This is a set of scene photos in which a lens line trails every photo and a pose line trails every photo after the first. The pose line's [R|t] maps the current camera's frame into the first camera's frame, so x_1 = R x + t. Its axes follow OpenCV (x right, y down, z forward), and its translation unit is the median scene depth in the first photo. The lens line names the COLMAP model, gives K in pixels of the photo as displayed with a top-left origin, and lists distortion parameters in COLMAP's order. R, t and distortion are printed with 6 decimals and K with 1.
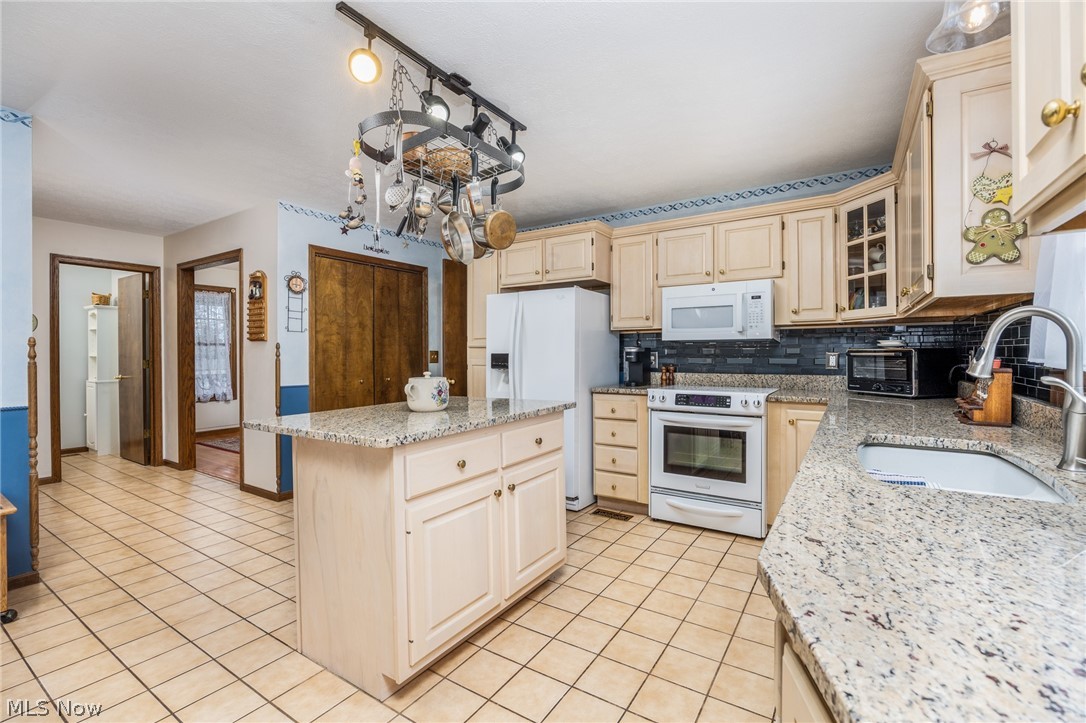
lens RADIAL K [[479.3, 0, 543.0], [0, 479.3, 361.5], [0, 0, 1]] dist [0.000028, 0.000004]
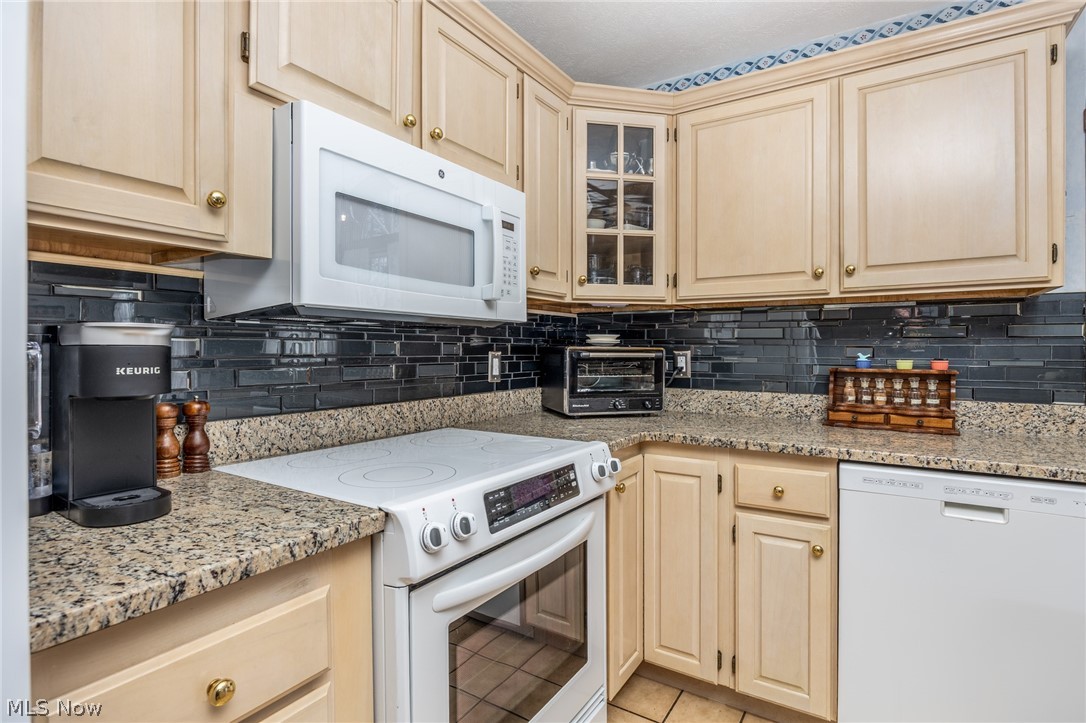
lens RADIAL K [[539.3, 0, 543.0], [0, 539.3, 361.5], [0, 0, 1]] dist [-0.002039, -0.000174]
pose [[-0.007354, -0.016262, 0.999841, -0.051315], [0.015034, 0.999753, 0.016371, -0.019275], [-0.999860, 0.015152, -0.007108, 1.017987]]
